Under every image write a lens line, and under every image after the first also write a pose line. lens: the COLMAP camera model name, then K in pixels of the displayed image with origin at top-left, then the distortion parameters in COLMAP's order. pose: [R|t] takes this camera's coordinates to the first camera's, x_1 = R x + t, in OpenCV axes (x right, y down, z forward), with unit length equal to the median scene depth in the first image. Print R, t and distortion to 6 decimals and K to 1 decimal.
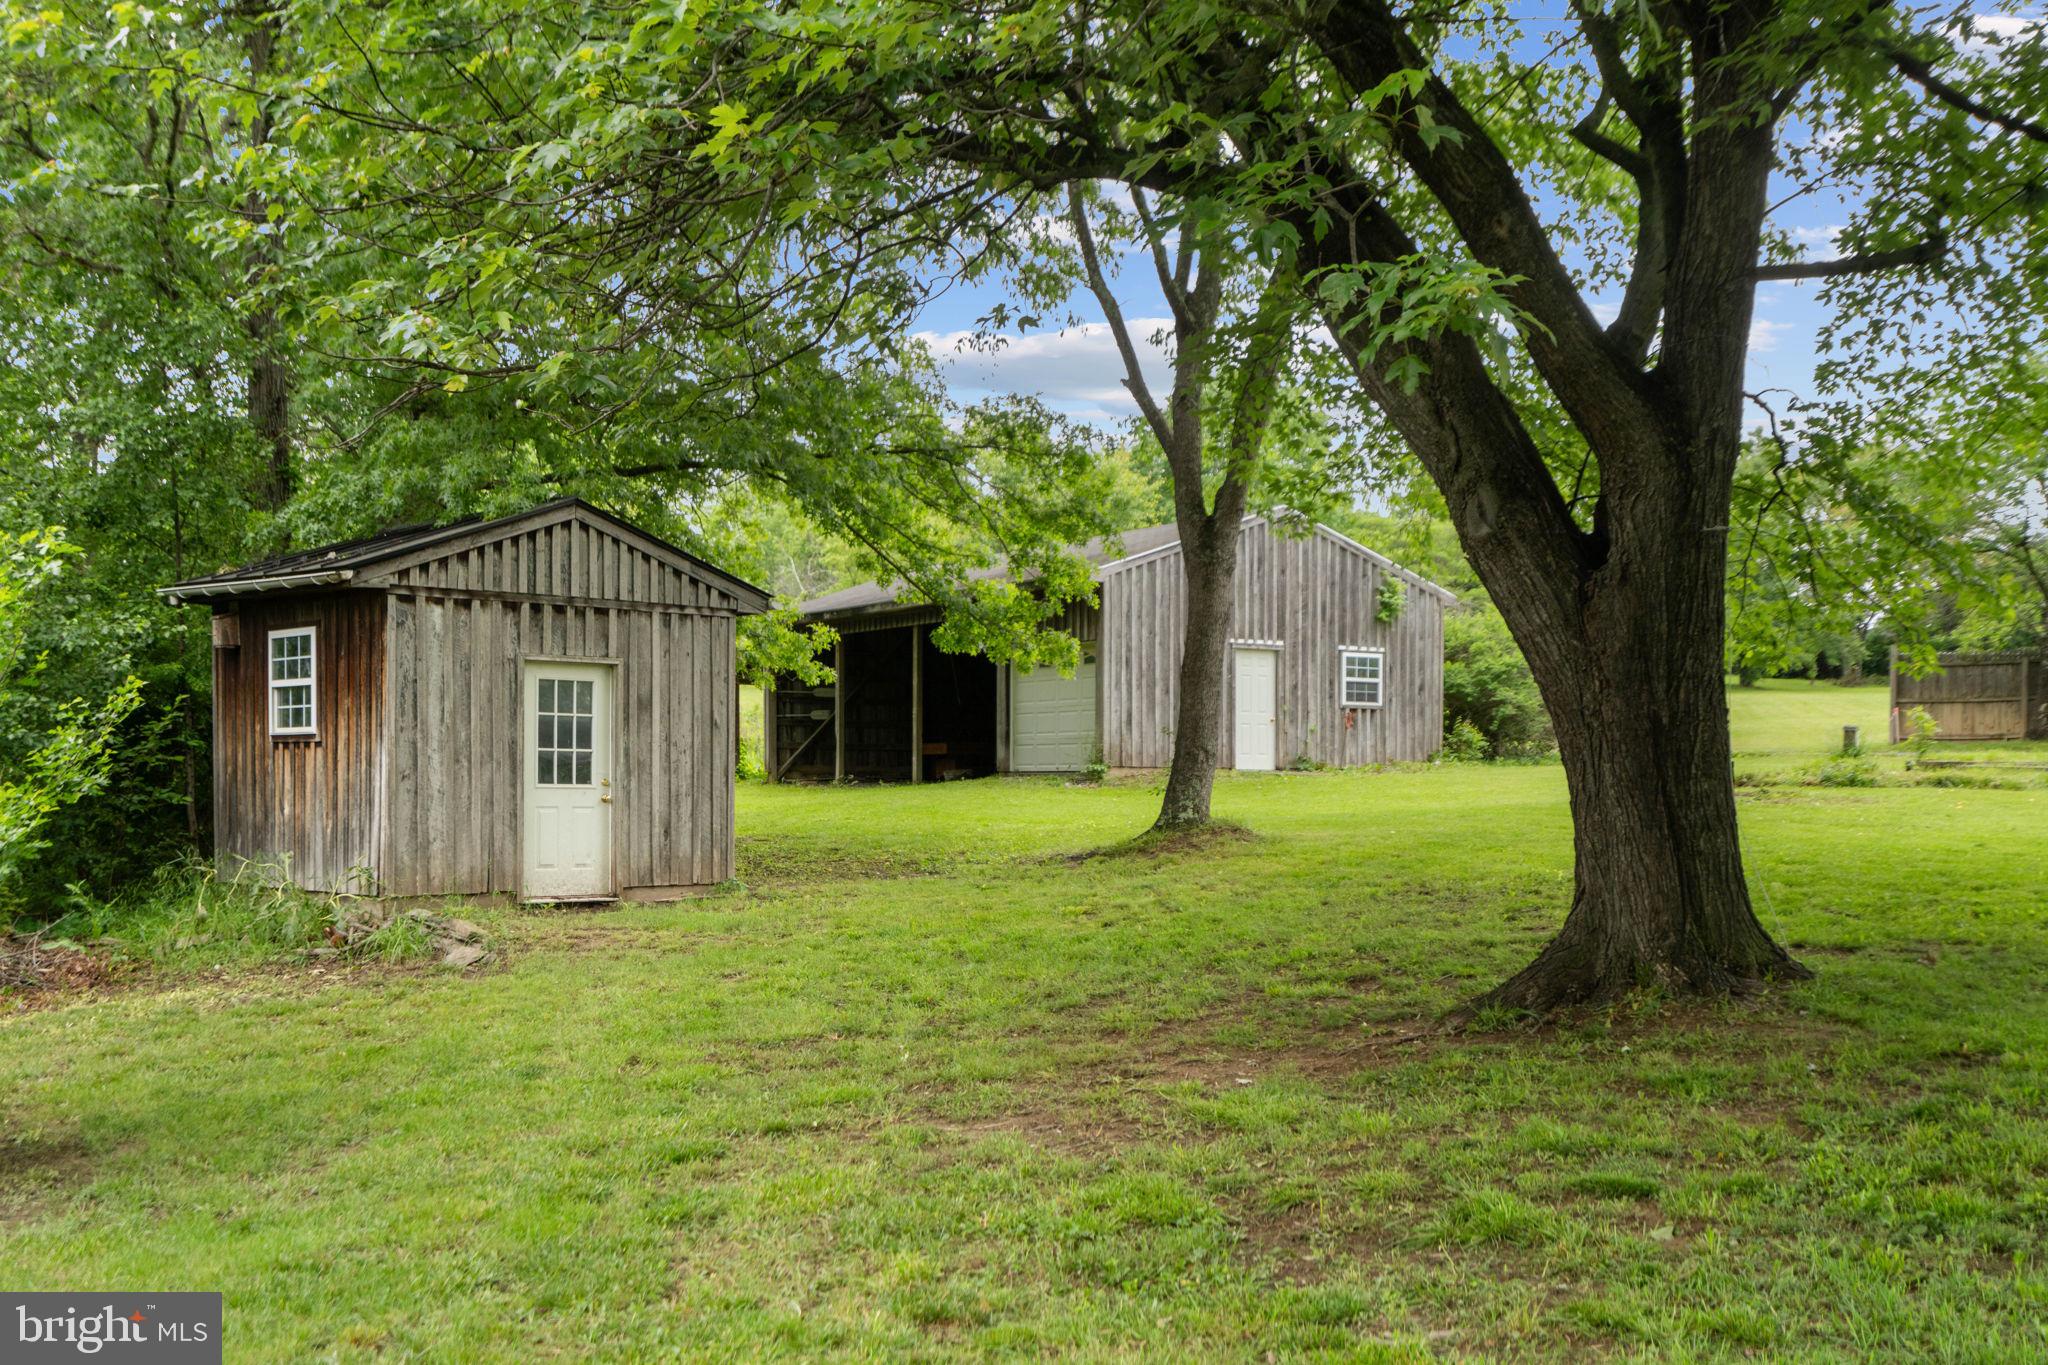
lens RADIAL K [[1543.0, 0, 1021.8], [0, 1543.0, 703.6], [0, 0, 1]] dist [-0.015255, -0.005135]
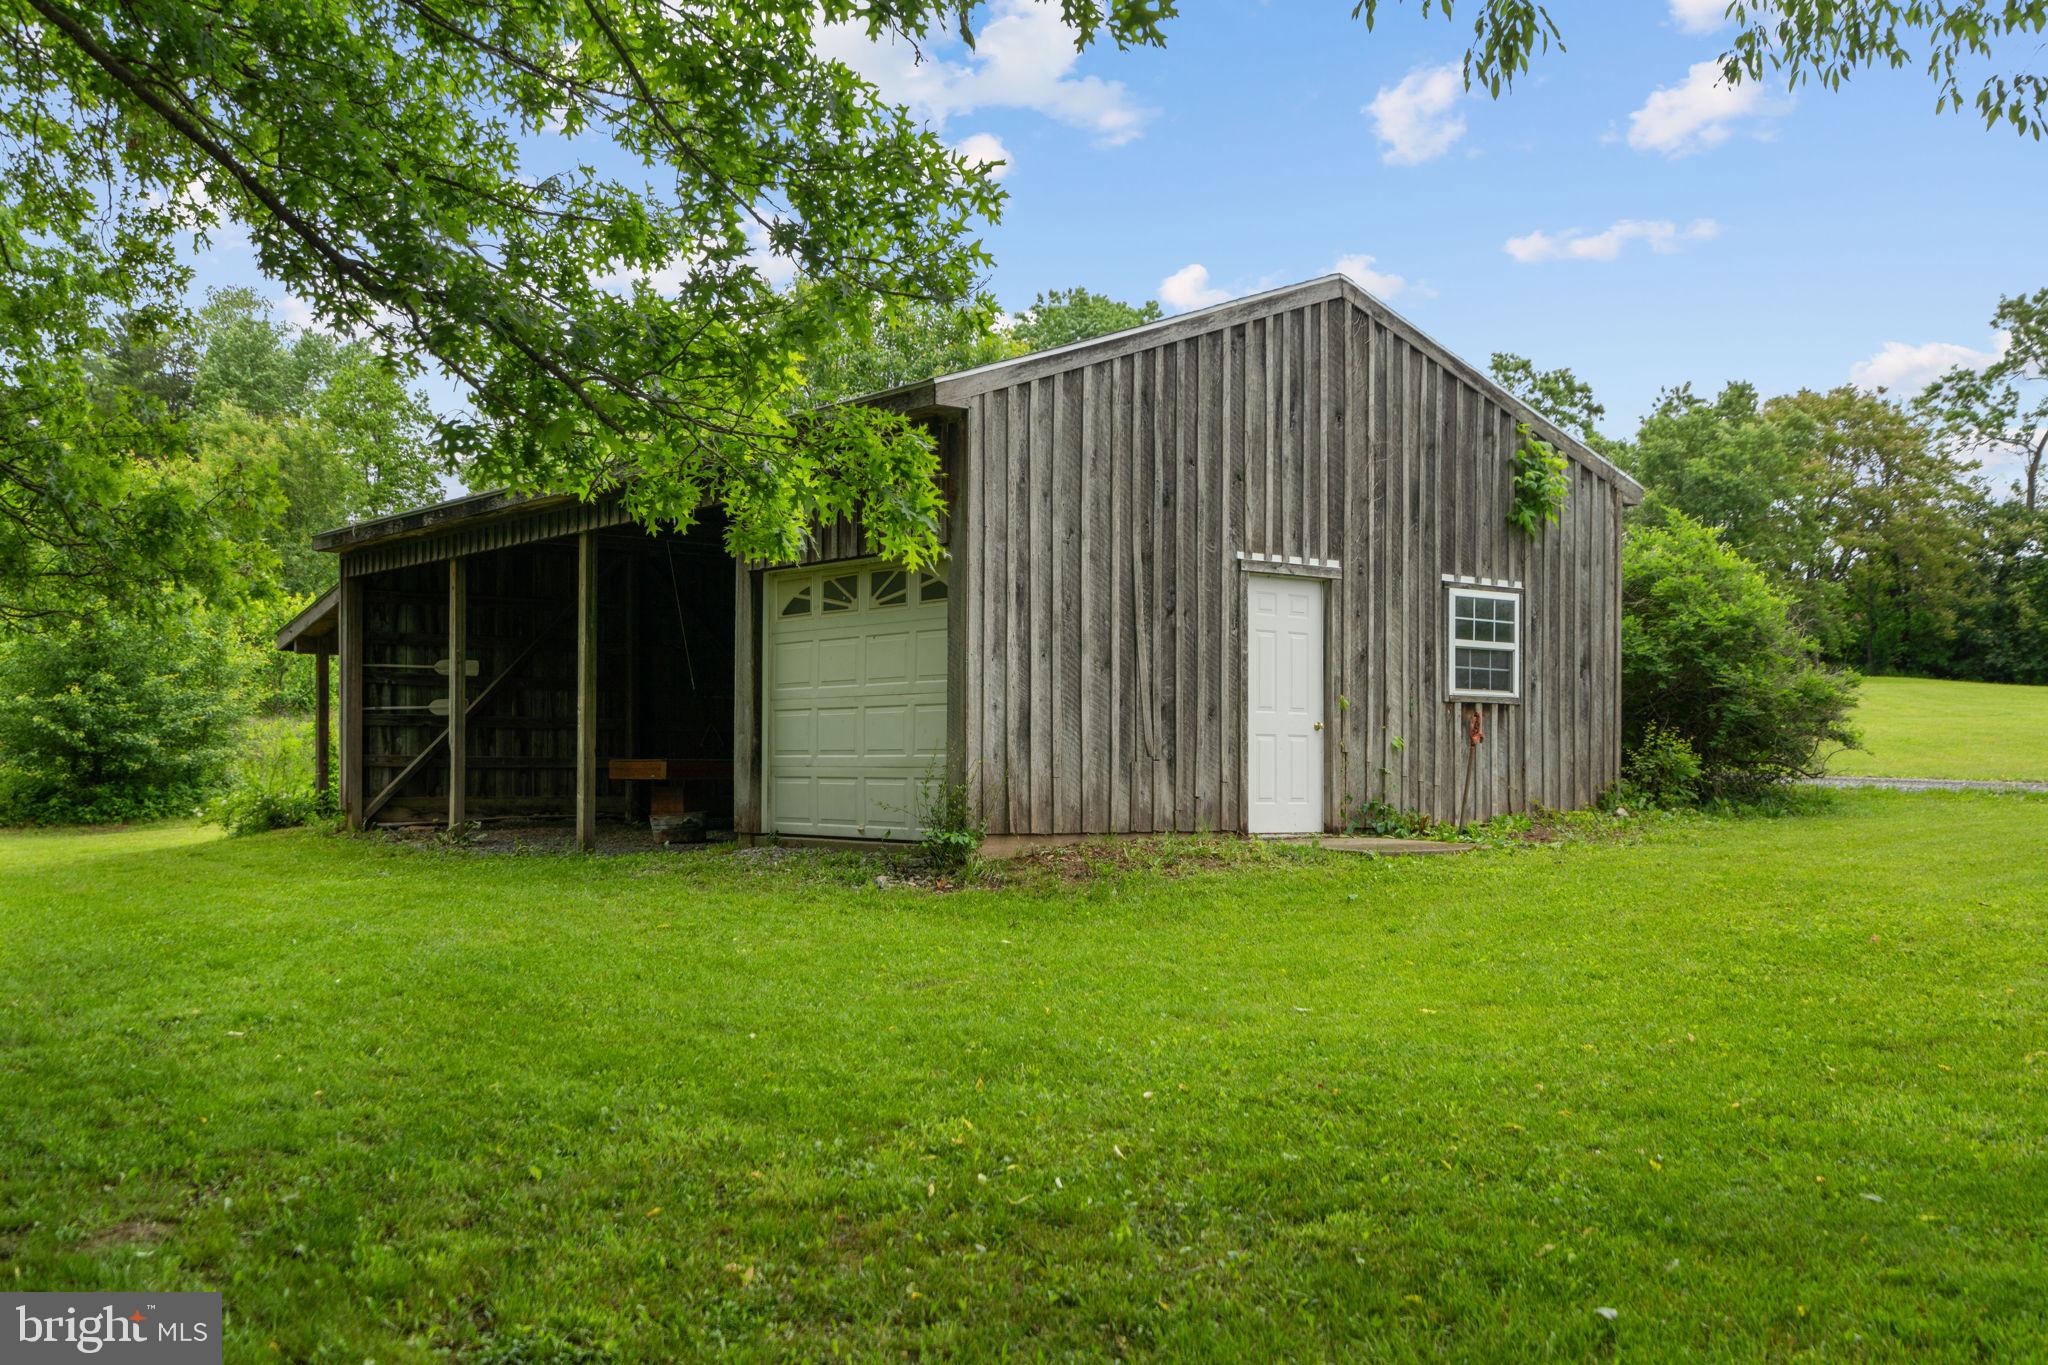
lens RADIAL K [[2489.8, 0, 1019.2], [0, 2489.8, 695.9], [0, 0, 1]] dist [-0.025020, 0.000000]
pose [[0.996460, 0.006822, 0.083795, 0.033427], [-0.007015, 0.999973, 0.002010, 0.001659], [-0.083779, -0.002591, 0.996481, 1.127680]]
